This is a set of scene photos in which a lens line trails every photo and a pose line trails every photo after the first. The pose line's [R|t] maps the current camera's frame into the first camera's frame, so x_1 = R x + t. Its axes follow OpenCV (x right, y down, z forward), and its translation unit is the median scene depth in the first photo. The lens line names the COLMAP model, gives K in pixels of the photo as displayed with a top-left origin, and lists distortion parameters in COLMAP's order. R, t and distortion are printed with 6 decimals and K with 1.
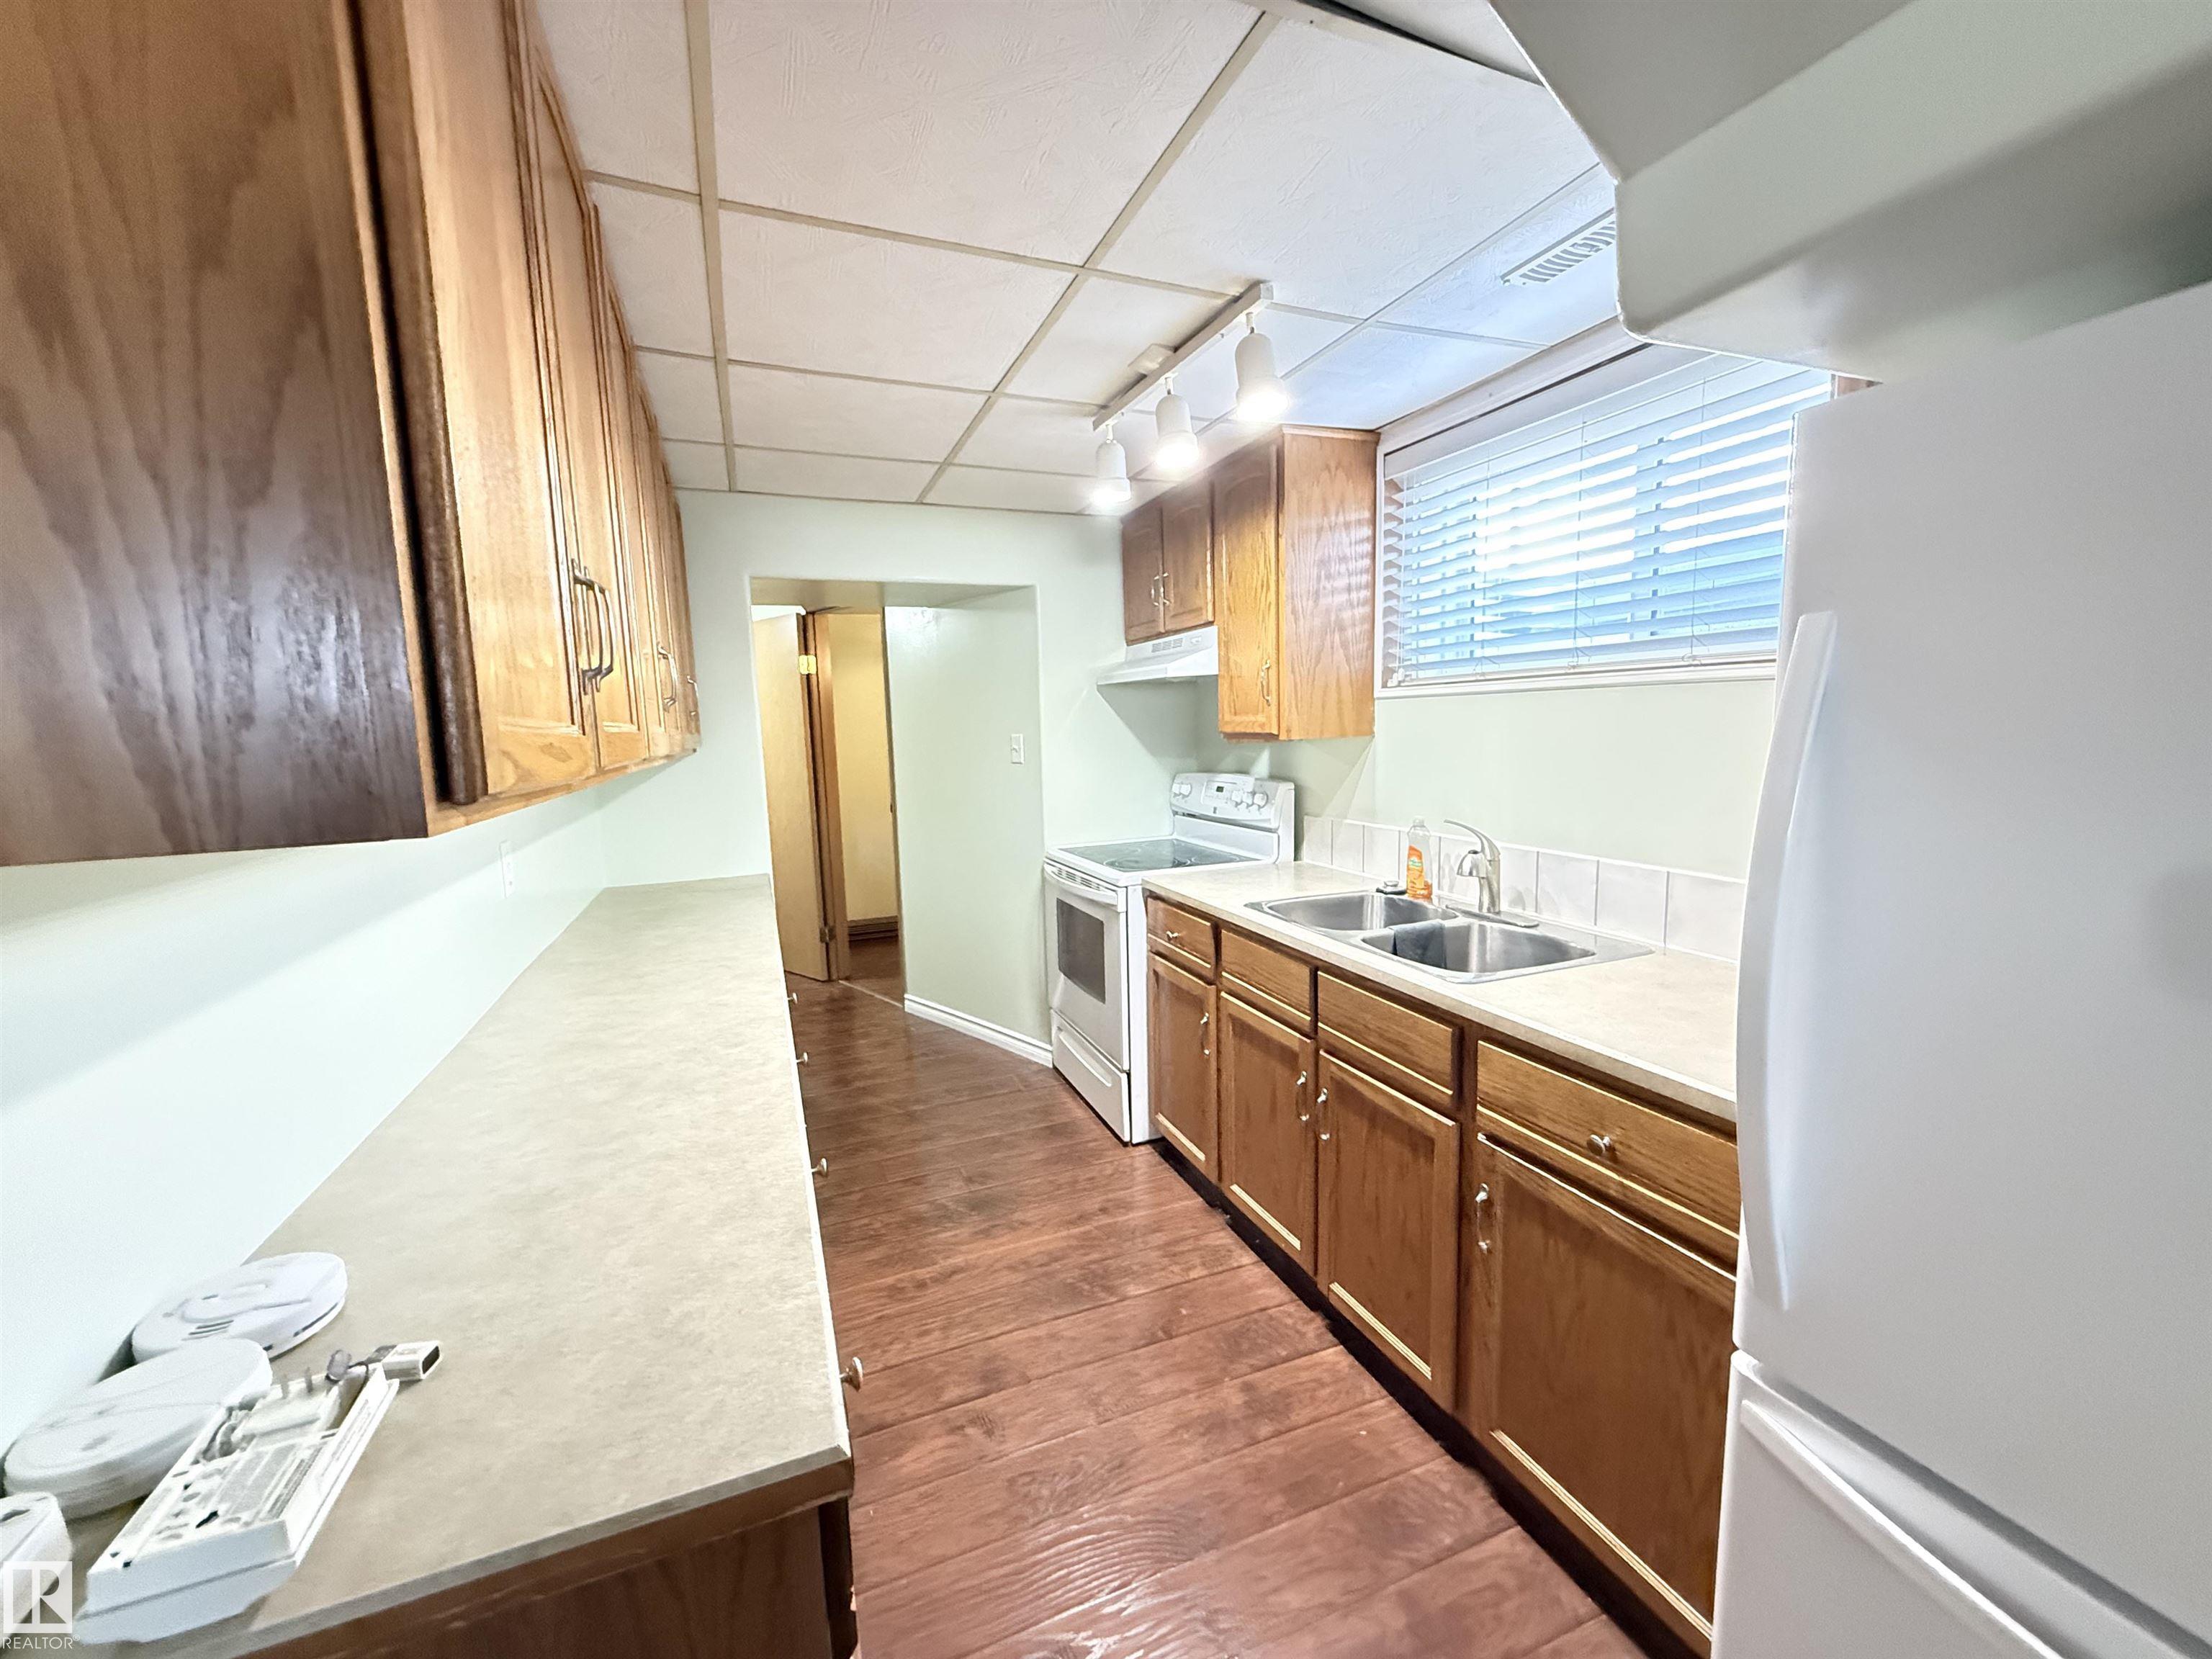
lens RADIAL K [[881.5, 0, 1097.5], [0, 881.5, 829.2], [0, 0, 1]] dist [0.000139, 0.000052]
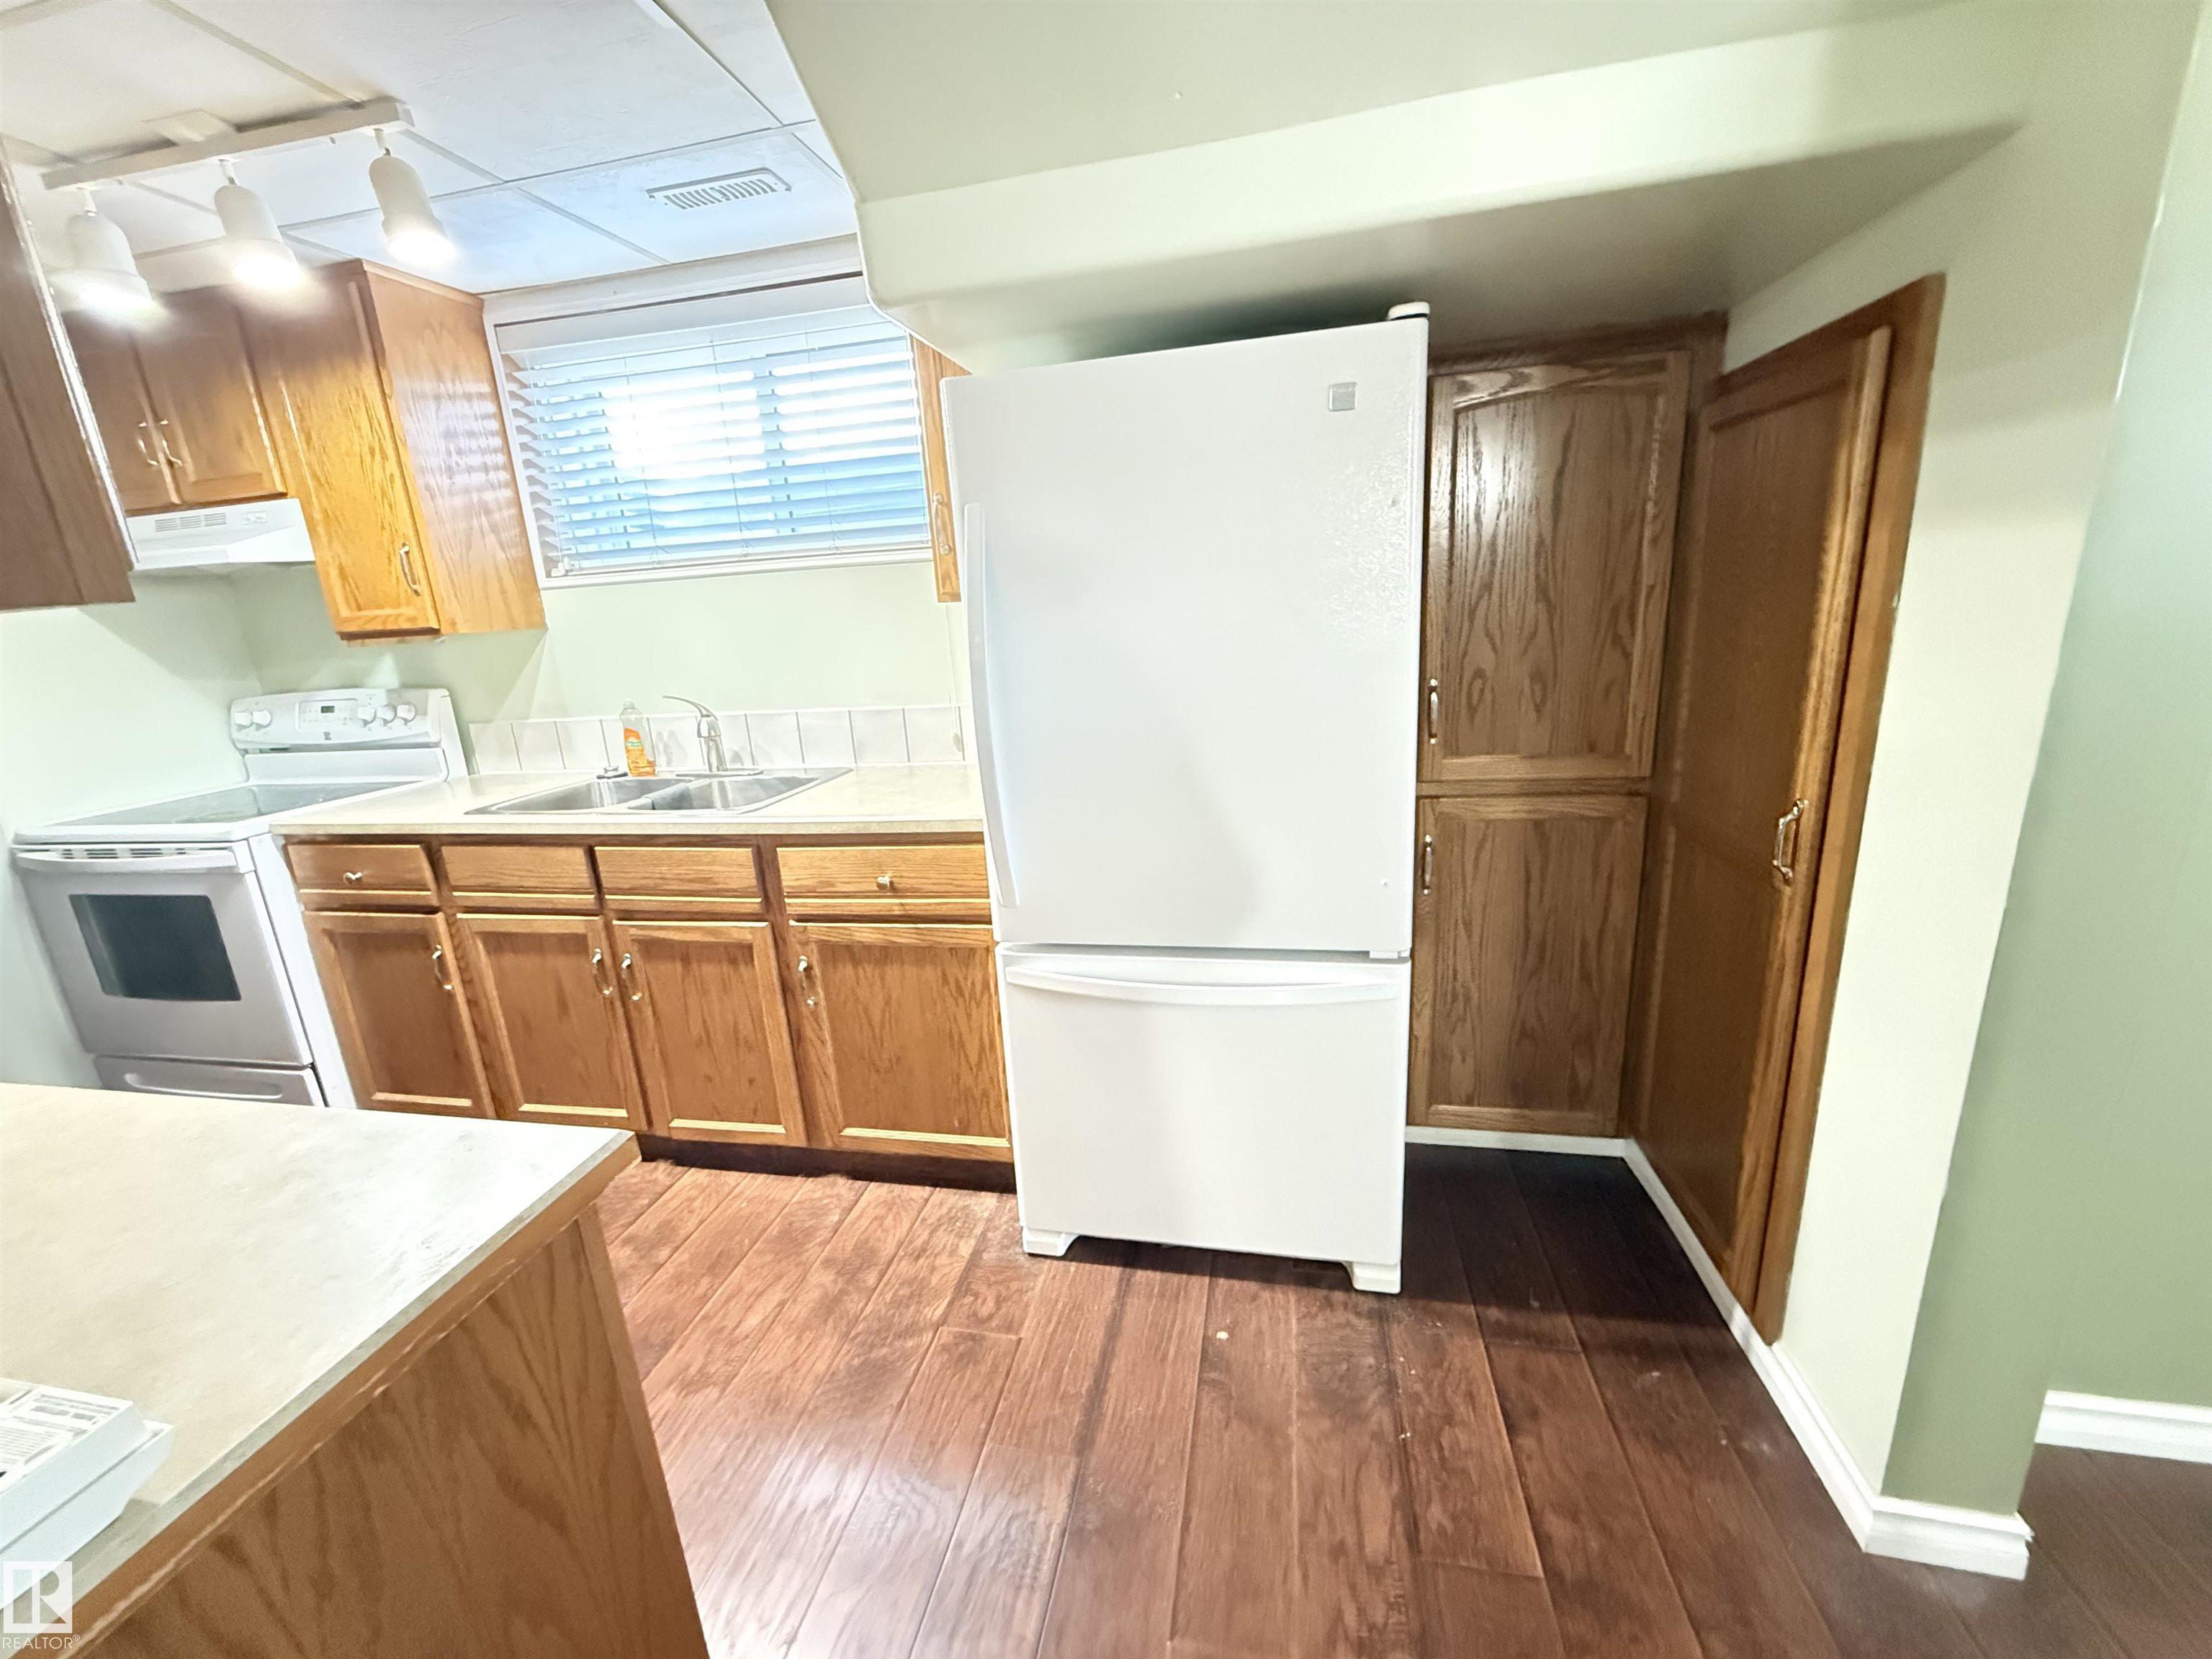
lens RADIAL K [[881.5, 0, 1097.2], [0, 881.5, 826.8], [0, 0, 1]] dist [0.000139, 0.000052]
pose [[0.553518, -0.213493, 0.805008, -0.201688], [0.145034, 0.976526, 0.159256, 0.046880], [-0.820111, 0.028602, 0.571489, -0.060930]]
